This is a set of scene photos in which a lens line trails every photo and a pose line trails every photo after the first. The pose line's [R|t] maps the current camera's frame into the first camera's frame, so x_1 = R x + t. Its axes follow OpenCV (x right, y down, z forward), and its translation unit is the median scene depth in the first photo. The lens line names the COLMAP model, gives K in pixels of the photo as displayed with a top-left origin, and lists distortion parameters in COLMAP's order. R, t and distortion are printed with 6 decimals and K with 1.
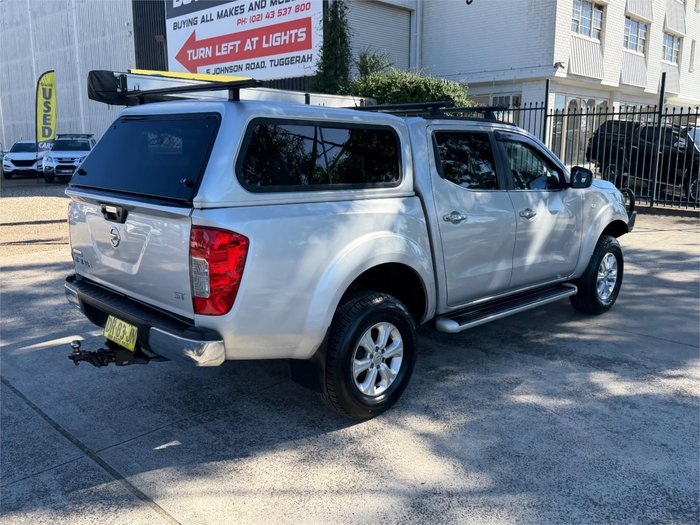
lens RADIAL K [[600.3, 0, 344.4], [0, 600.3, 259.6], [0, 0, 1]] dist [0.097885, -0.172426]
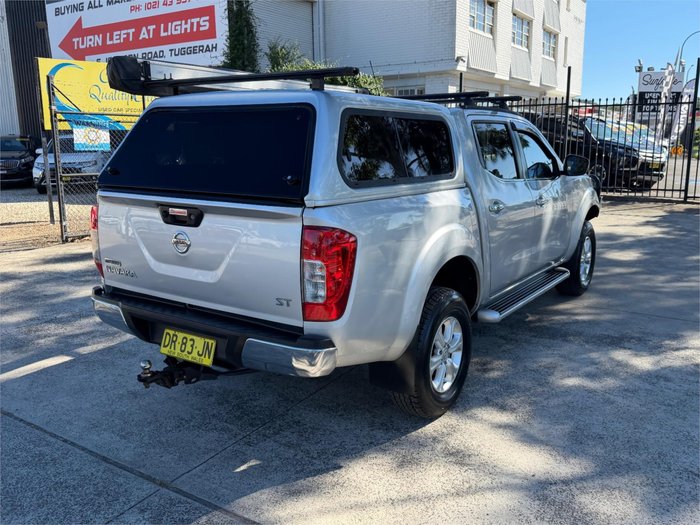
lens RADIAL K [[600.3, 0, 344.4], [0, 600.3, 259.6], [0, 0, 1]] dist [0.097885, -0.172426]
pose [[0.980946, -0.050772, 0.187527, -0.260896], [0.048701, 0.998691, 0.015639, -0.011606], [-0.188076, -0.006208, 0.982135, 0.061166]]
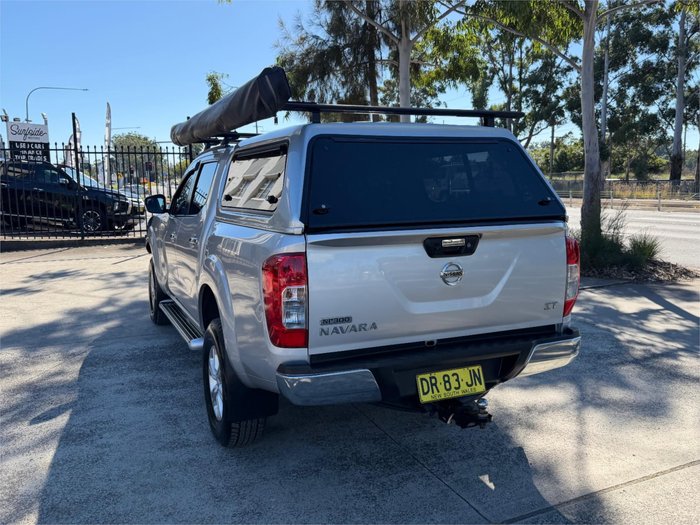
lens RADIAL K [[600.3, 0, 344.4], [0, 600.3, 259.6], [0, 0, 1]] dist [0.097885, -0.172426]
pose [[0.352141, -0.133259, 0.926412, -1.037408], [0.192334, 0.978990, 0.067714, -0.122501], [-0.915972, 0.154336, 0.370373, 0.688702]]
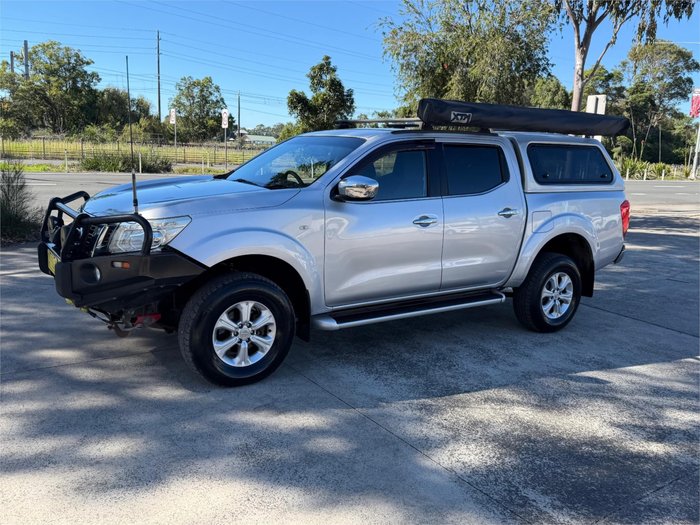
lens RADIAL K [[596.4, 0, 350.0], [0, 596.4, 262.5], [0, 0, 1]] dist [0.096947, -0.134635]
pose [[-0.980552, -0.091122, 0.173825, -0.021993], [-0.021541, 0.930300, 0.366167, -0.505474], [-0.195075, 0.355301, -0.914170, 2.638486]]
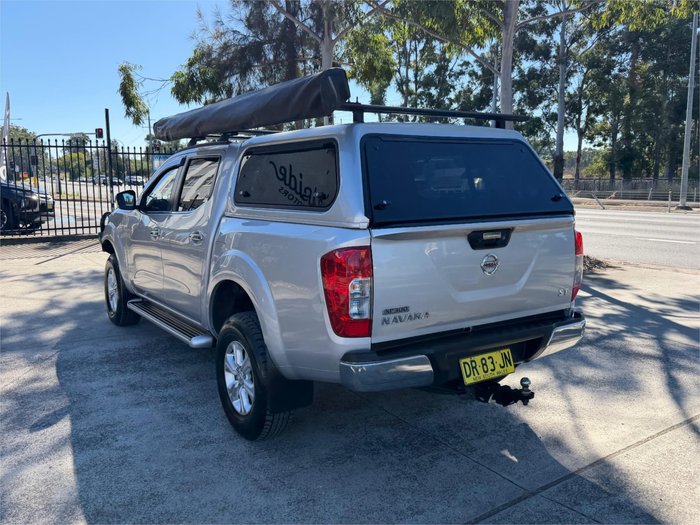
lens RADIAL K [[600.3, 0, 344.4], [0, 600.3, 259.6], [0, 0, 1]] dist [0.097885, -0.172426]
pose [[0.190546, -0.141726, 0.971394, -1.120866], [0.193062, 0.975609, 0.104470, -0.156698], [-0.962507, 0.167633, 0.213260, 0.856065]]
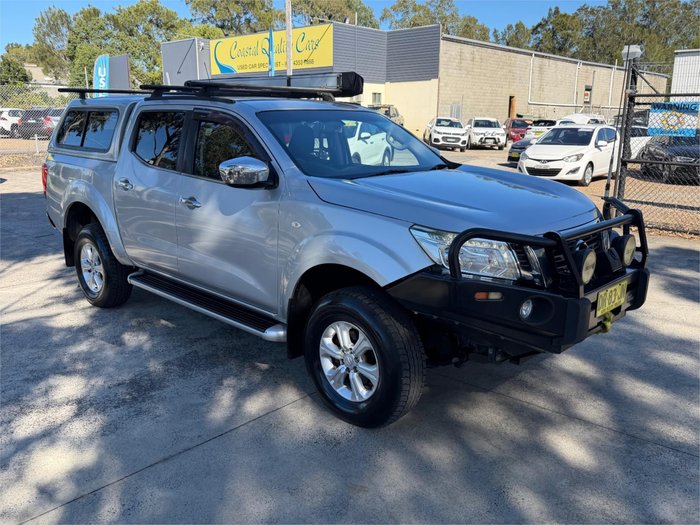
lens RADIAL K [[600.3, 0, 344.4], [0, 600.3, 259.6], [0, 0, 1]] dist [0.097885, -0.172426]
pose [[0.018951, 0.222594, -0.974727, 1.410993], [-0.191631, 0.957636, 0.214965, -0.270995], [0.981284, 0.182715, 0.060804, 1.394647]]
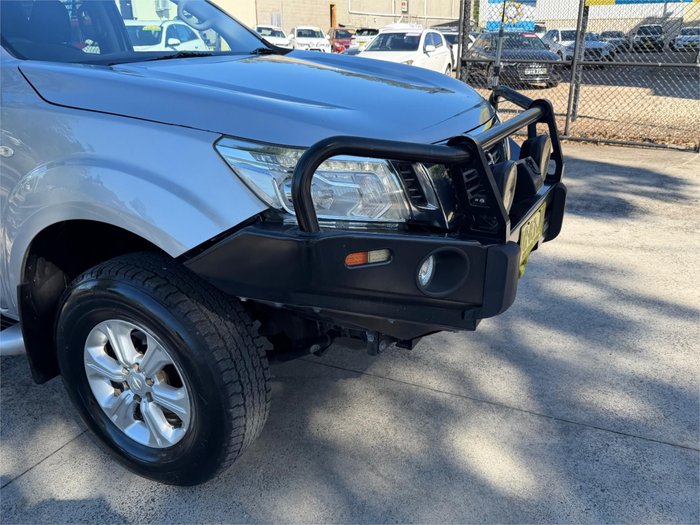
lens RADIAL K [[596.4, 0, 350.0], [0, 596.4, 262.5], [0, 0, 1]] dist [0.096947, -0.134635]
pose [[0.304002, 0.331114, -0.893278, 1.081607], [-0.169184, 0.941516, 0.291417, -0.220330], [0.937528, 0.062537, 0.342242, 1.465539]]
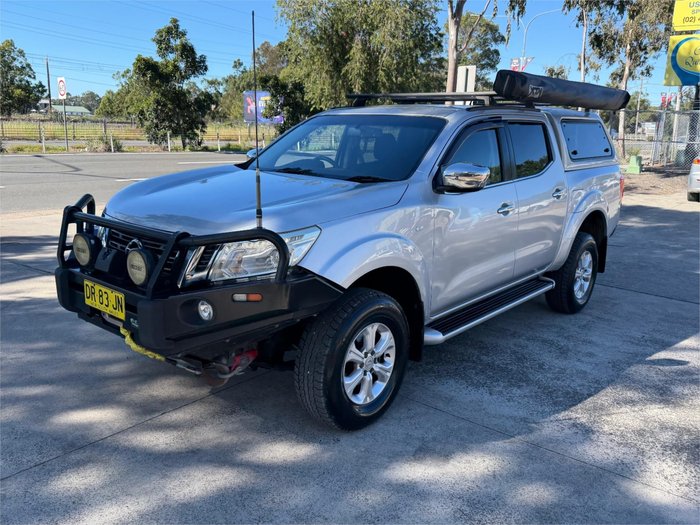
lens RADIAL K [[600.3, 0, 344.4], [0, 600.3, 259.6], [0, 0, 1]] dist [0.097885, -0.172426]
pose [[-0.995092, -0.020433, -0.096825, 0.430006], [-0.057282, 0.916793, 0.395232, -0.476966], [0.080692, 0.398839, -0.913464, 2.491248]]
